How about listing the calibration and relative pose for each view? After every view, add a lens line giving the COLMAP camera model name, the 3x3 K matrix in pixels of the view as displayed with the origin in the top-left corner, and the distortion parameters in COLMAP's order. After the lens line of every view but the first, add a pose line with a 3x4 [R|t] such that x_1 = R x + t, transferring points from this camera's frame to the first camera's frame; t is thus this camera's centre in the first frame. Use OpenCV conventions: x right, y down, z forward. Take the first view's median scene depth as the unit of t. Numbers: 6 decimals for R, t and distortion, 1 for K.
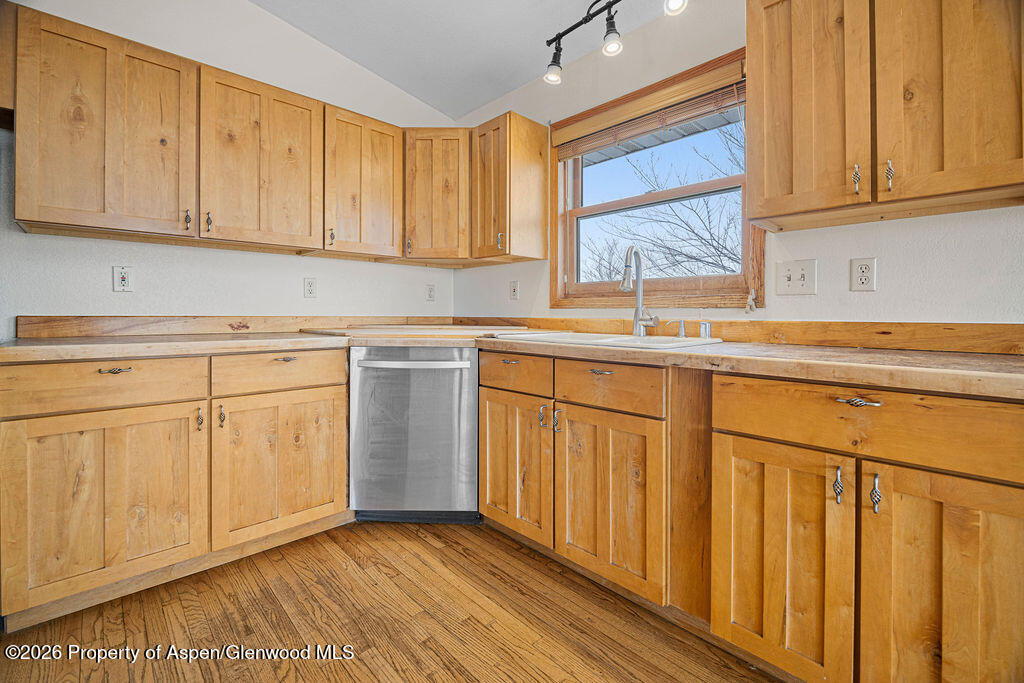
lens RADIAL K [[429.8, 0, 486.3], [0, 429.8, 319.1], [0, 0, 1]] dist [-0.010195, -0.000132]
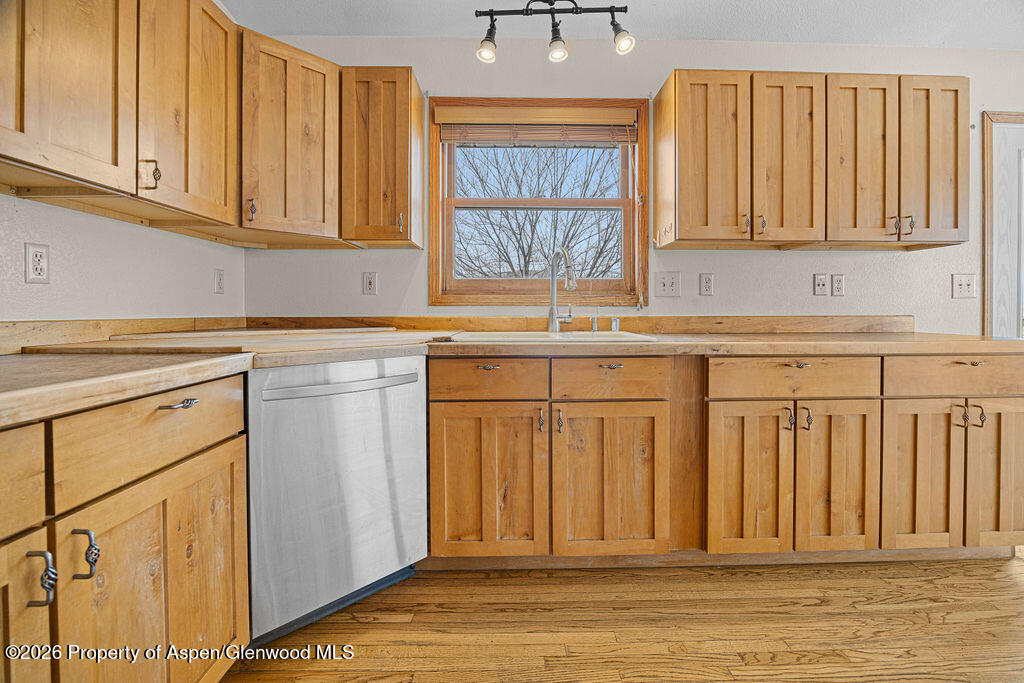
lens RADIAL K [[453.9, 0, 532.4], [0, 453.9, 319.6], [0, 0, 1]] dist [-0.016680, 0.000824]
pose [[0.670226, -0.020489, 0.741874, -0.579823], [0.014147, 0.999790, 0.014831, -0.010708], [-0.742022, 0.000555, 0.670375, 0.319020]]
